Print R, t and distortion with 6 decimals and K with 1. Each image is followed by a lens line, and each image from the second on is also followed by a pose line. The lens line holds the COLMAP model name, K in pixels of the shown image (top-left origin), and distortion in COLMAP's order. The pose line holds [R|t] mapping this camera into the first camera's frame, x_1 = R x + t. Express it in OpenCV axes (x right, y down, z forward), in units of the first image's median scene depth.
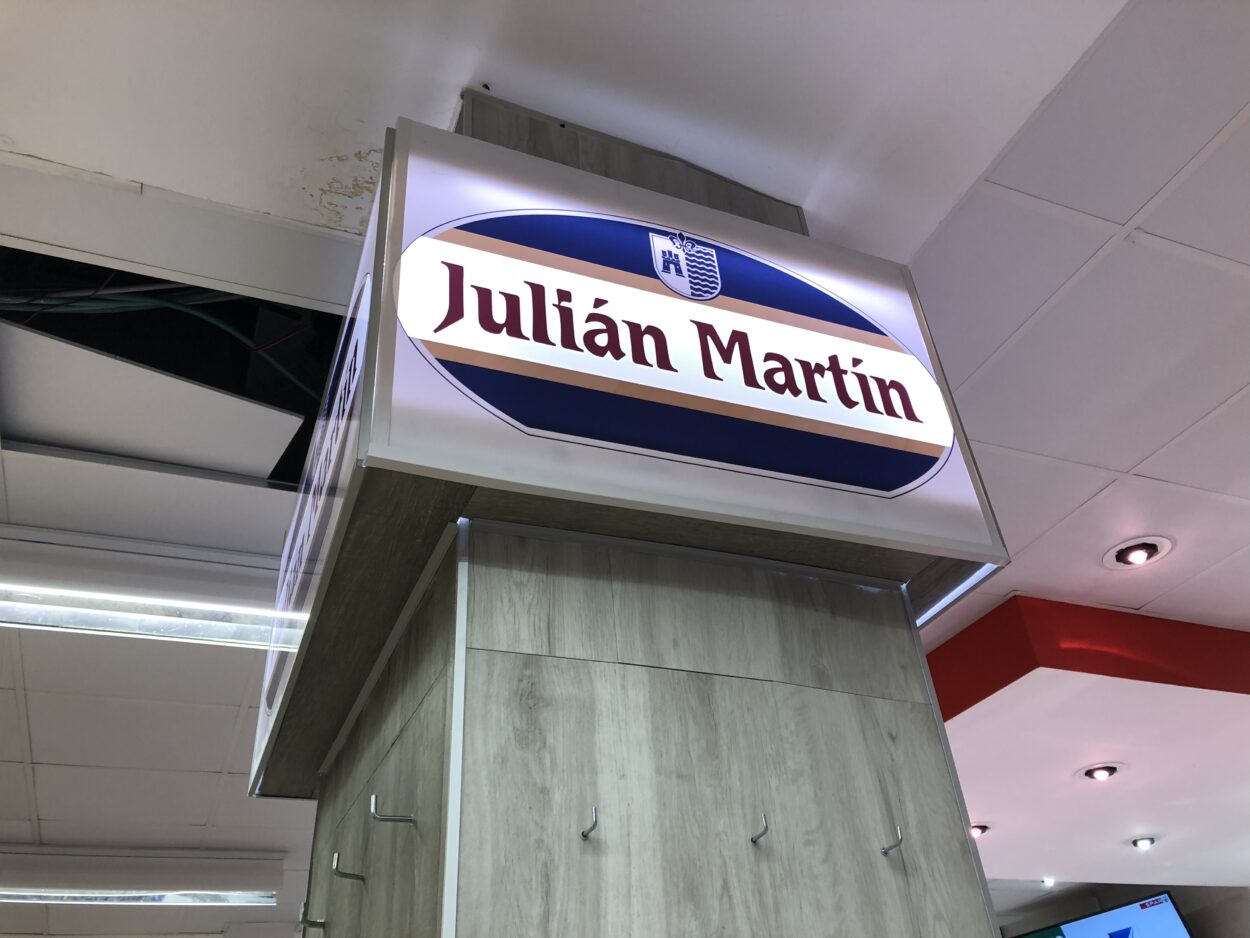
lens RADIAL K [[1034.6, 0, 614.7], [0, 1034.6, 451.3], [0, 0, 1]] dist [0.006896, 0.000030]
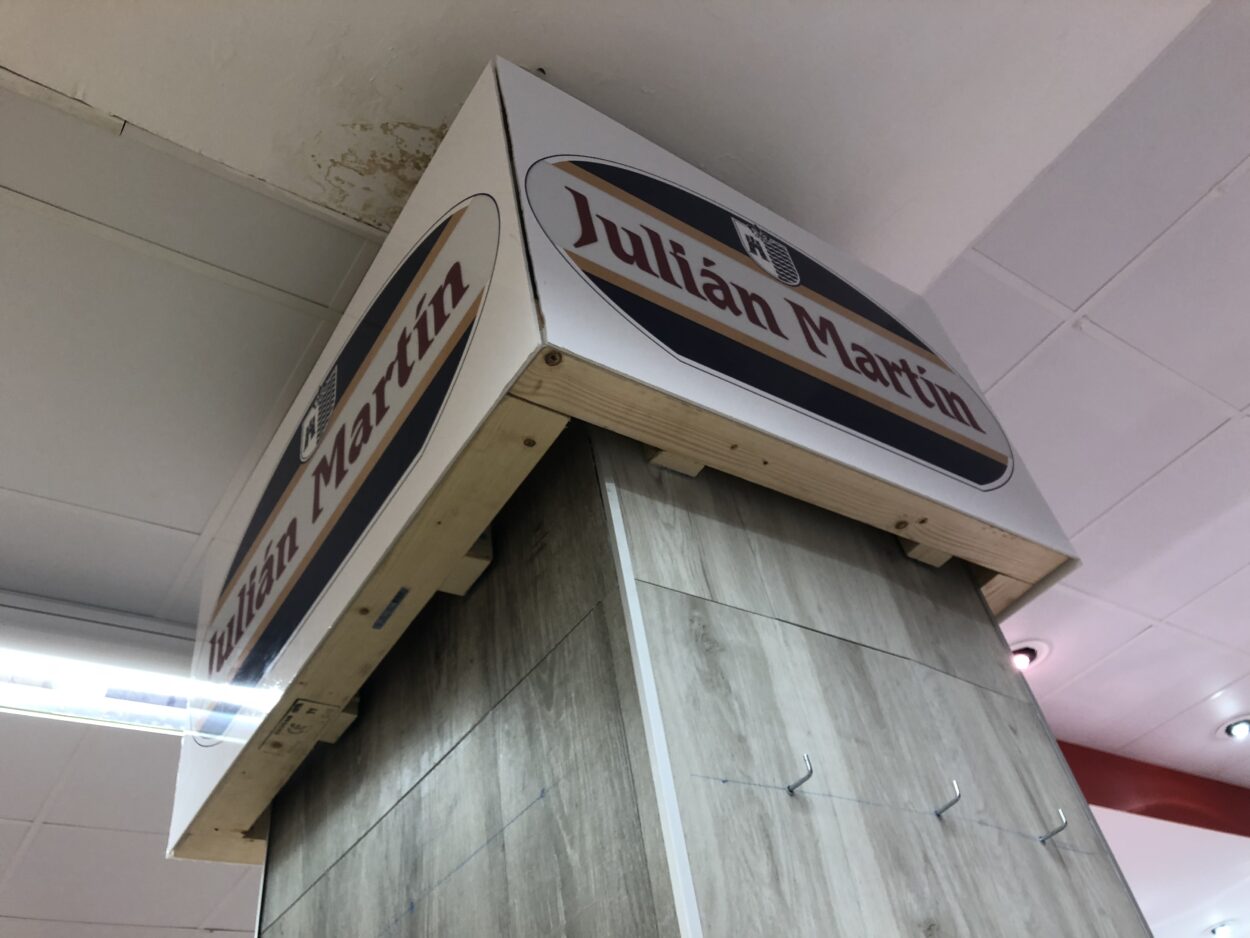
lens RADIAL K [[1030.0, 0, 623.7], [0, 1030.0, 468.9], [0, 0, 1]] dist [-0.002681, 0.001380]
pose [[0.973642, 0.076330, 0.214931, -0.315021], [-0.045105, 0.988165, -0.146611, 0.208250], [-0.223578, 0.133052, 0.965562, 0.156486]]
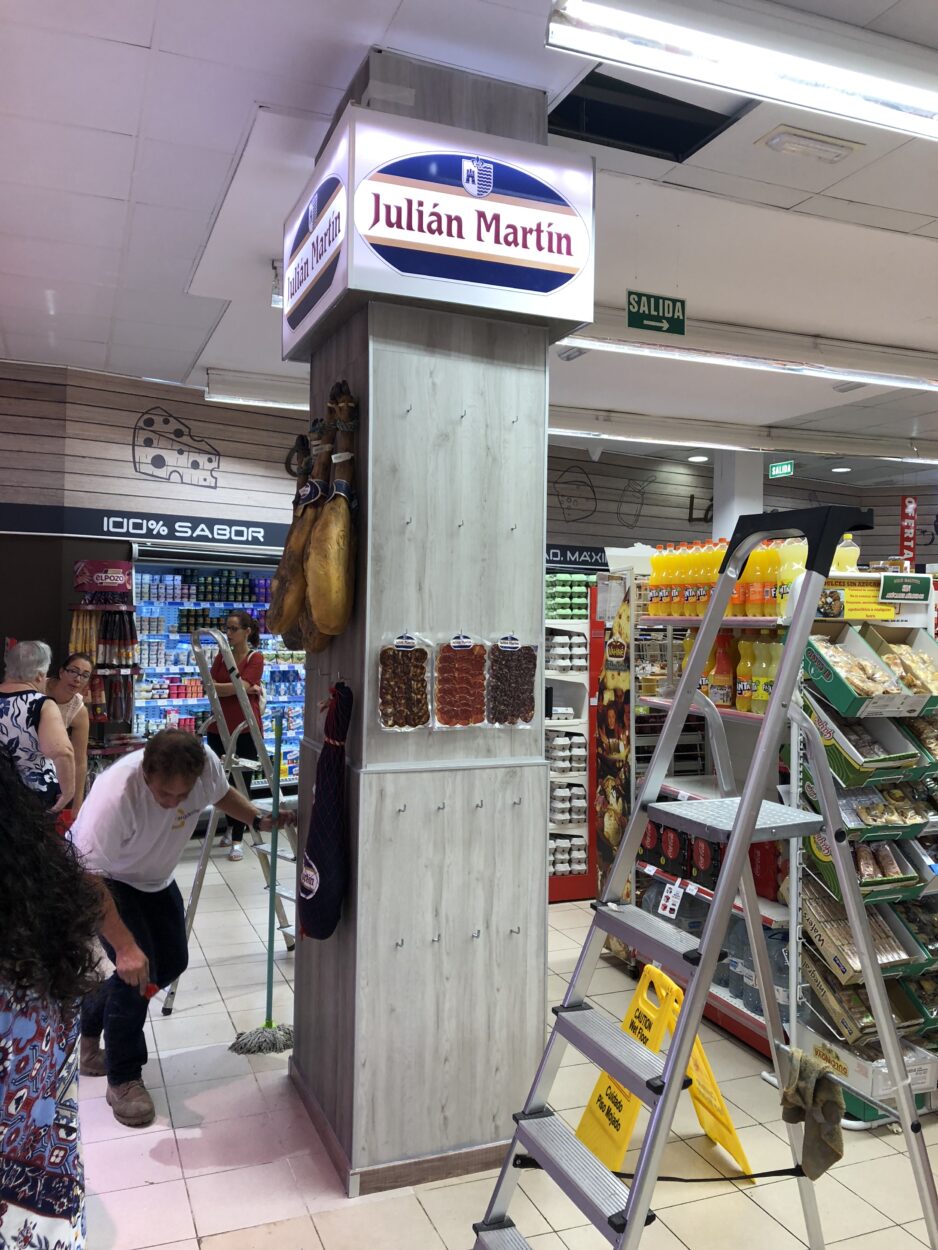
lens RADIAL K [[1024.7, 0, 475.2], [0, 1024.7, 611.5], [0, 0, 1]] dist [0.061578, -0.083420]
pose [[0.994814, 0.100048, -0.018313, 0.248582], [-0.070971, 0.811788, 0.579624, -0.892197], [0.072857, -0.575318, 0.814679, -1.735312]]
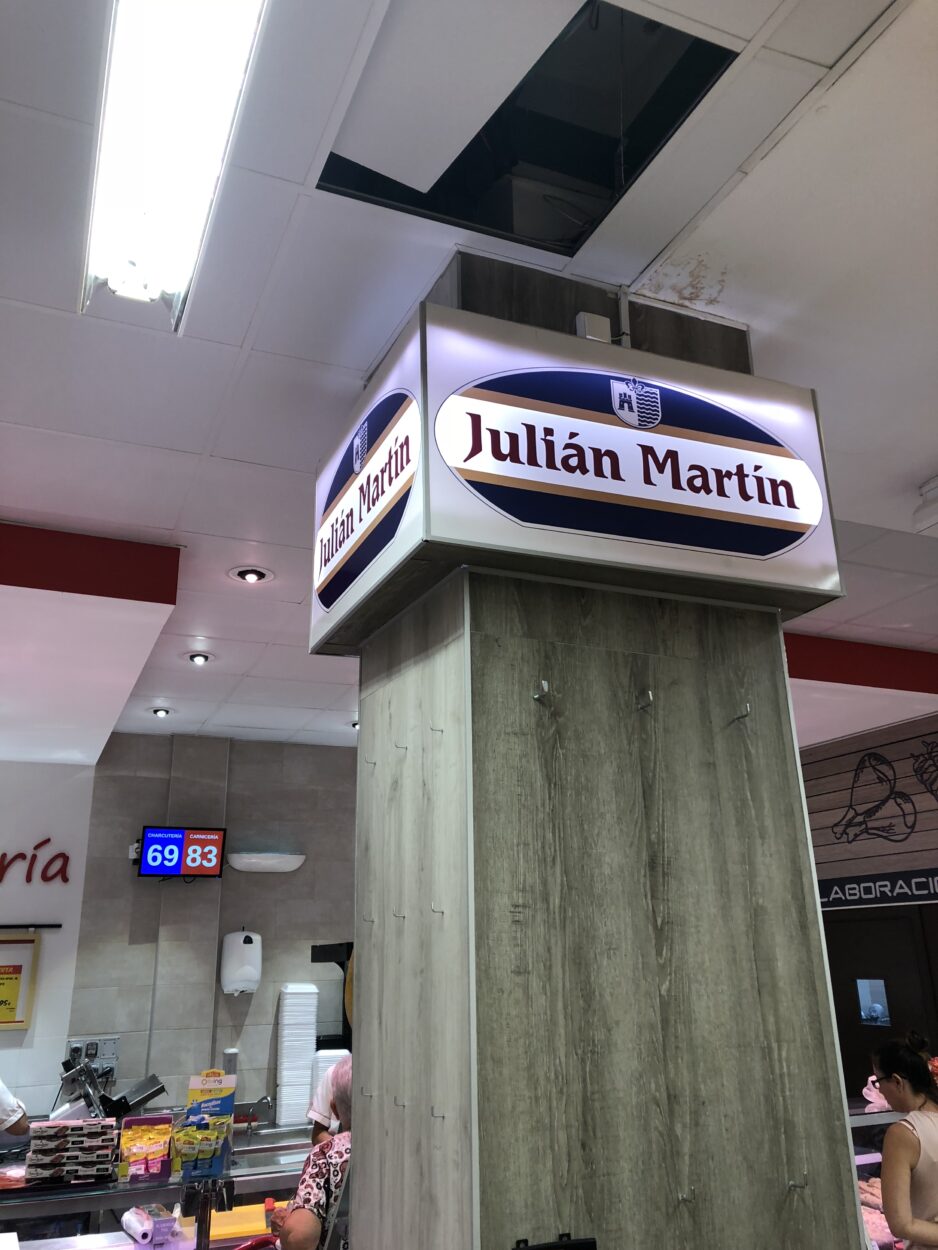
lens RADIAL K [[1011.3, 0, 469.9], [0, 1011.3, 609.1], [0, 0, 1]] dist [0.065170, -0.065453]
pose [[0.017001, -0.249889, -0.968125, 2.072806], [0.597488, 0.778907, -0.190556, 0.585992], [0.801698, -0.575203, 0.162548, 0.883590]]
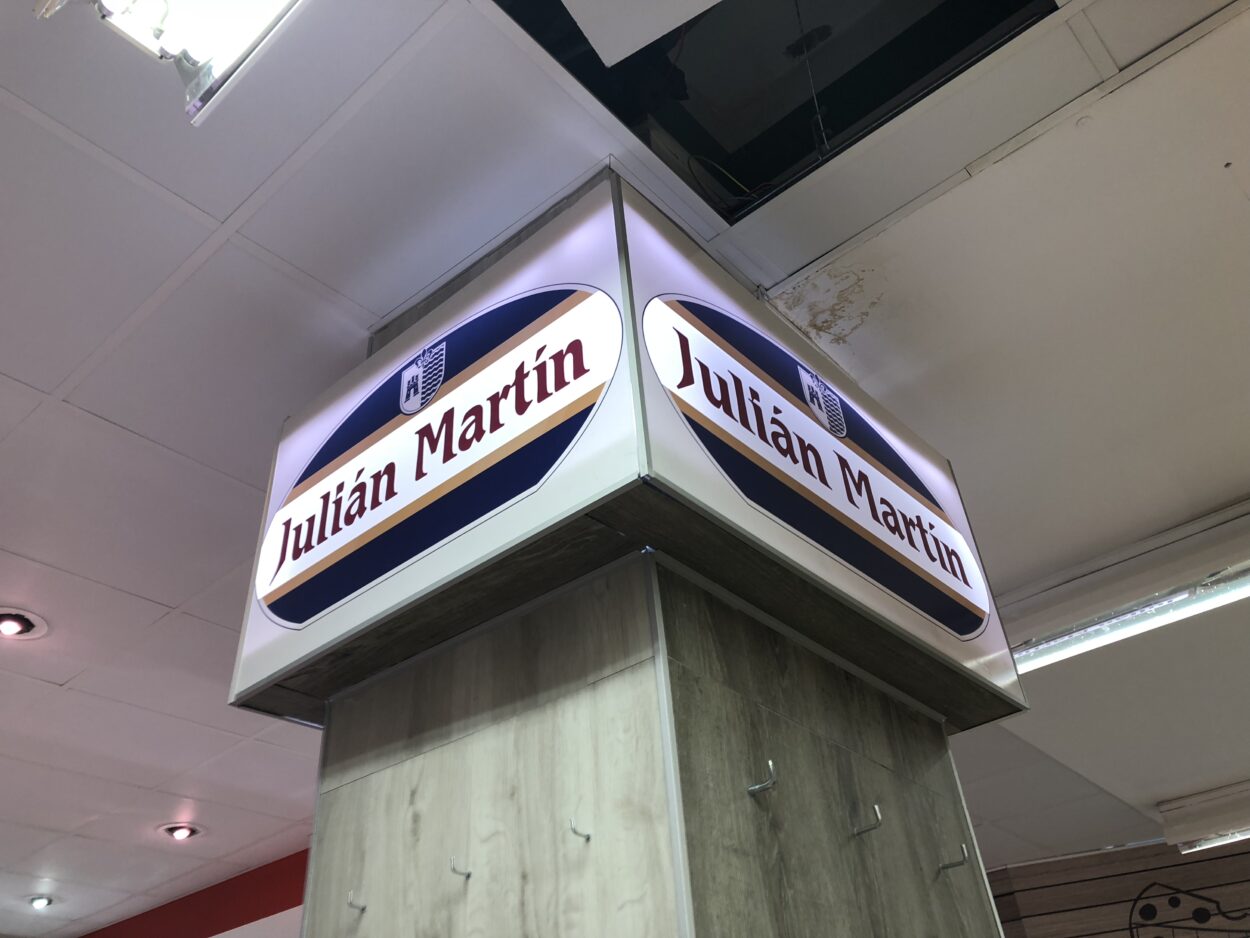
lens RADIAL K [[1024.7, 0, 617.5], [0, 1024.7, 458.3], [0, 0, 1]] dist [0.061578, -0.083420]
pose [[0.443115, -0.494031, -0.748053, 1.199197], [0.542622, 0.812033, -0.214858, 0.310898], [0.713590, -0.310703, 0.627896, 0.516687]]
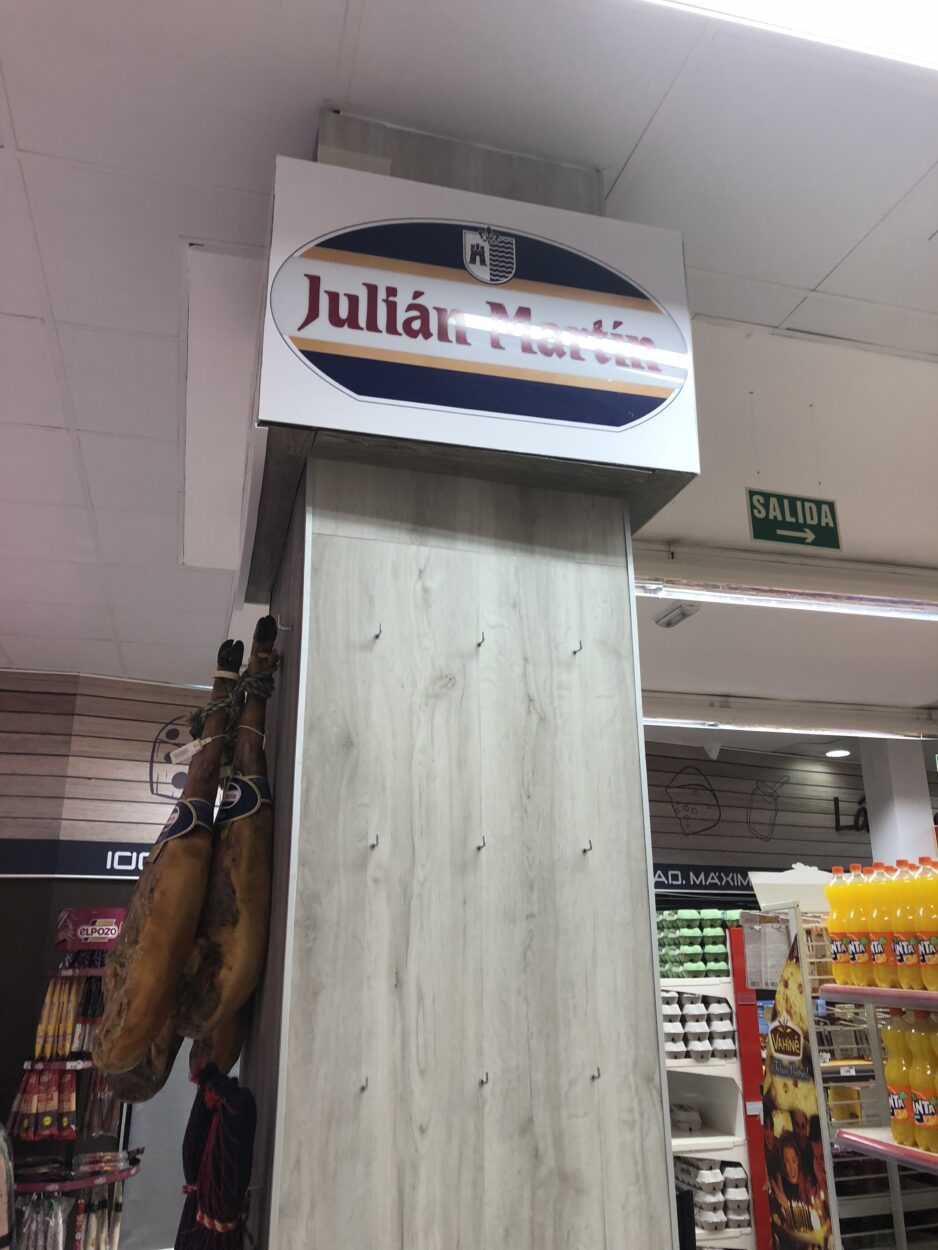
lens RADIAL K [[1019.8, 0, 479.4], [0, 1019.8, 617.7], [0, 0, 1]] dist [0.063567, -0.062588]
pose [[0.989369, 0.034644, -0.141238, 0.326323], [0.011686, 0.949130, 0.314668, -0.189133], [0.144955, -0.312974, 0.938635, -0.524111]]
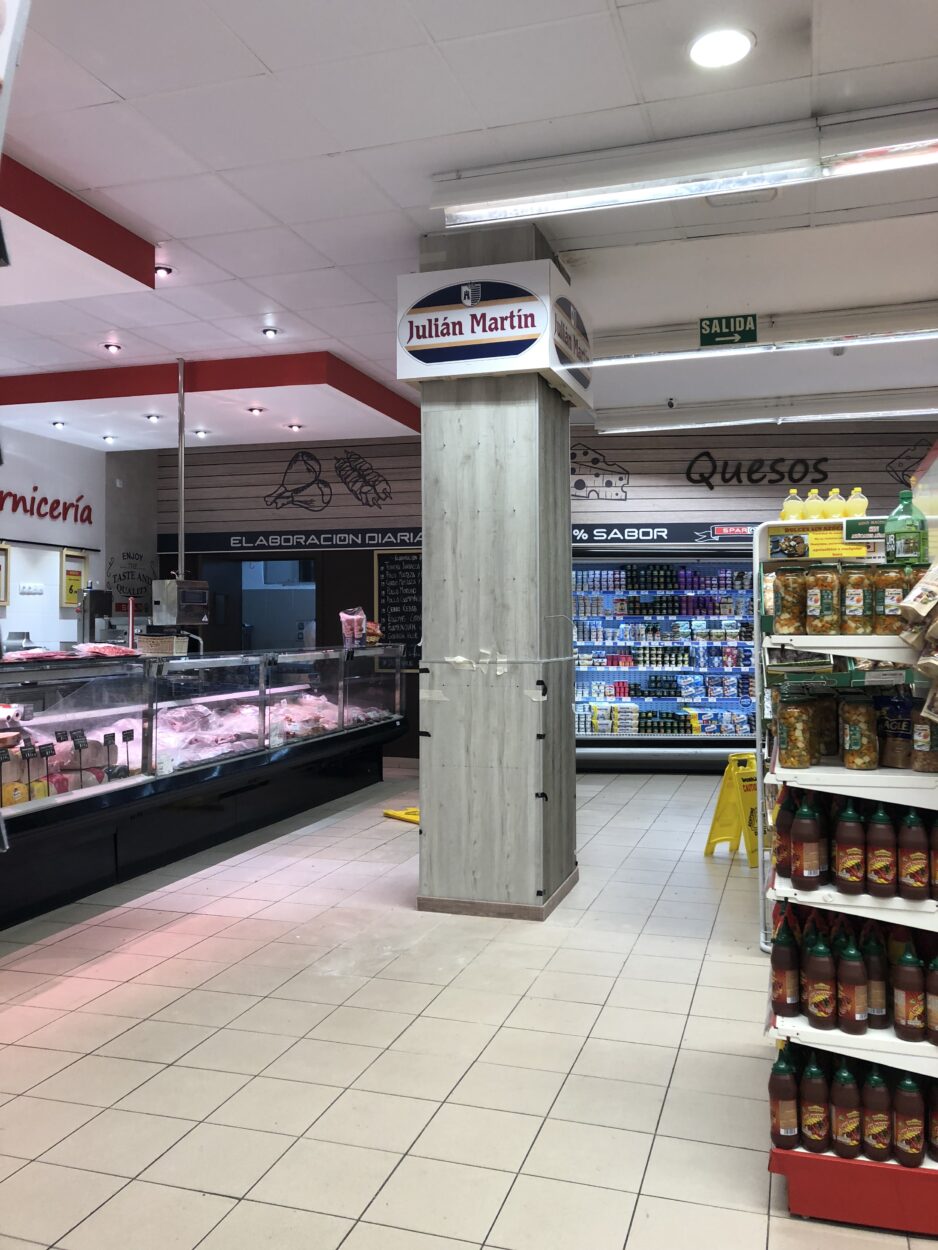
lens RADIAL K [[1017.9, 0, 478.6], [0, 1017.9, 607.5], [0, 0, 1]] dist [0.152944, -0.477827]
pose [[0.761867, 0.067330, -0.644225, 3.141675], [0.326460, 0.819109, 0.471682, -1.230959], [0.559449, -0.569672, 0.602072, -2.272388]]
